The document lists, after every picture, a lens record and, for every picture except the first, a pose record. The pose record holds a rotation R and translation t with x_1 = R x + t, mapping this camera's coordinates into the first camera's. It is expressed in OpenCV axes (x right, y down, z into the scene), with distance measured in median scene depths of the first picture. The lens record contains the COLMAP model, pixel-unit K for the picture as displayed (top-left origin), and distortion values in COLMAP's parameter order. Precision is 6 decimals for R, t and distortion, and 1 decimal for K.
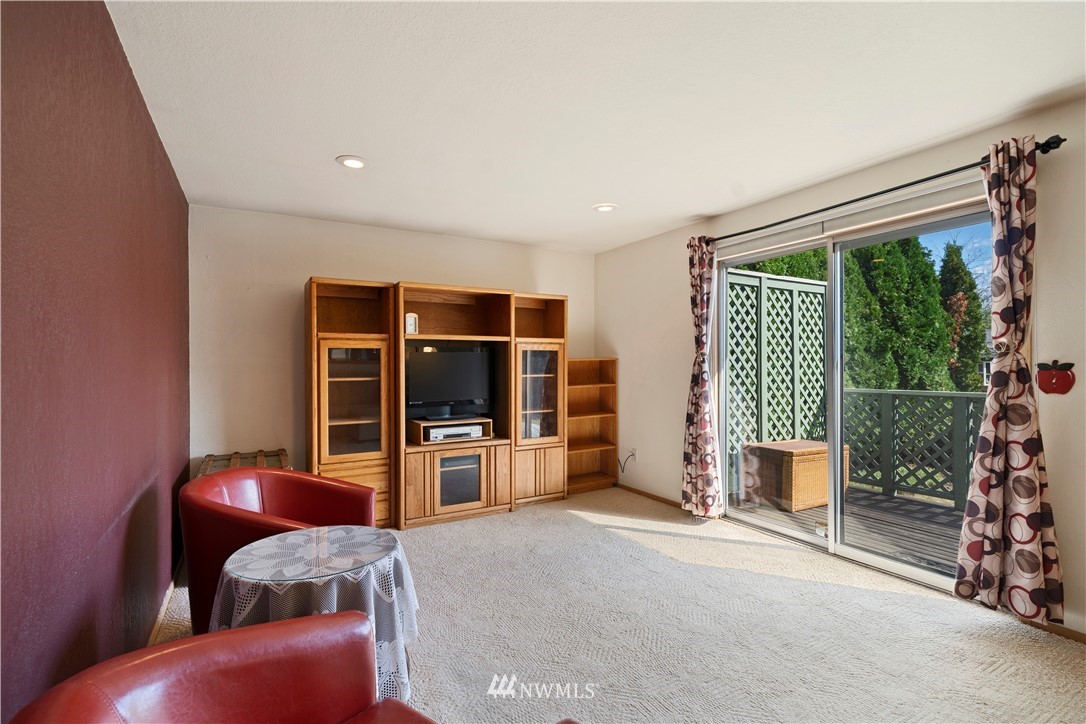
lens RADIAL K [[497.3, 0, 511.5], [0, 497.3, 365.1], [0, 0, 1]] dist [-0.002544, 0.001070]
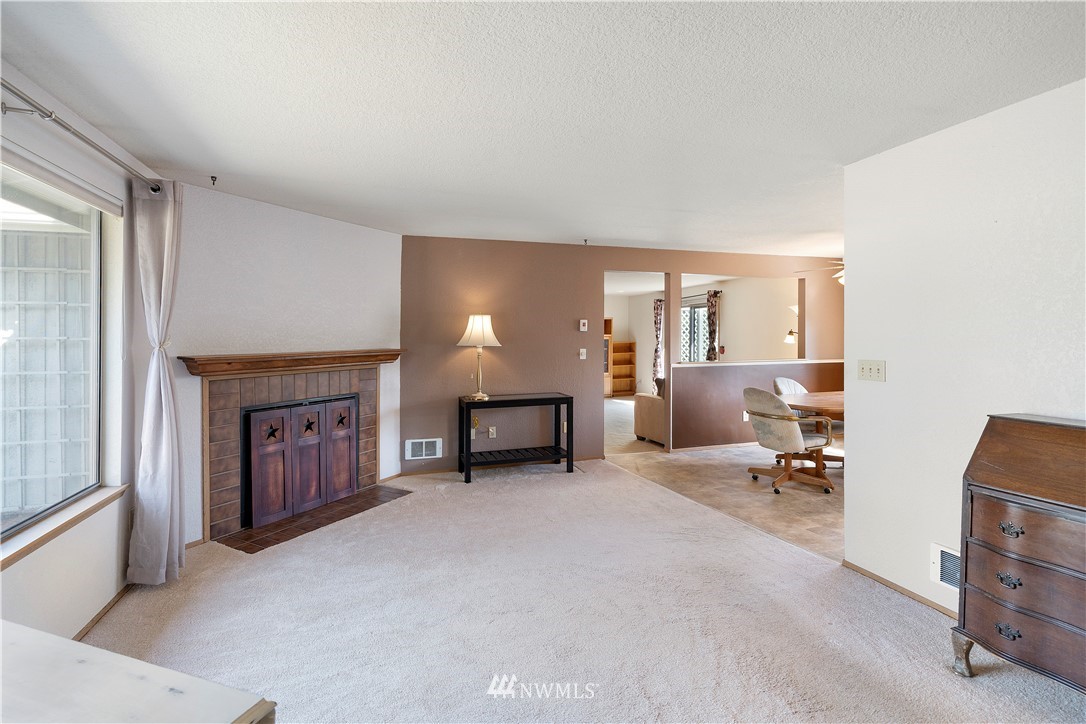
lens RADIAL K [[497.3, 0, 531.0], [0, 497.3, 347.8], [0, 0, 1]] dist [-0.002544, 0.001070]
pose [[0.984646, 0.001486, -0.174555, 0.169968], [0.001979, 0.999805, 0.019673, -0.043049], [0.174551, -0.019716, 0.984451, -1.841088]]
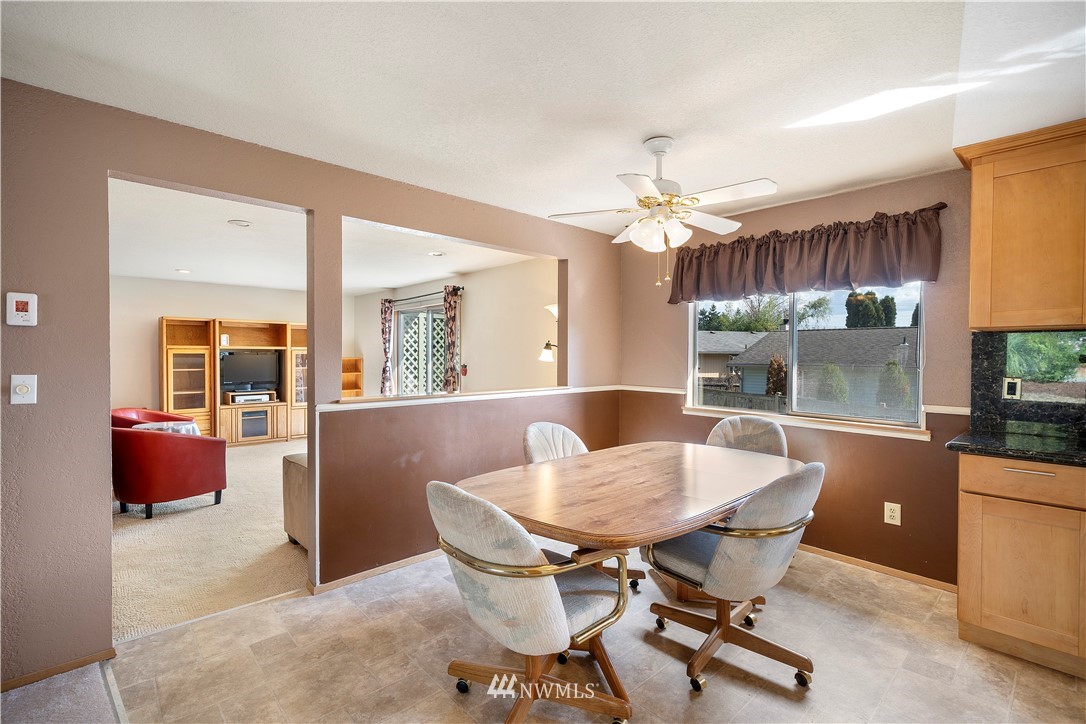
lens RADIAL K [[497.3, 0, 523.4], [0, 497.3, 364.5], [0, 0, 1]] dist [-0.002544, 0.001070]
pose [[0.969682, 0.004687, 0.244324, 0.426846], [-0.009593, 0.999775, 0.018895, -0.037304], [-0.244181, -0.020666, 0.969509, -1.069264]]
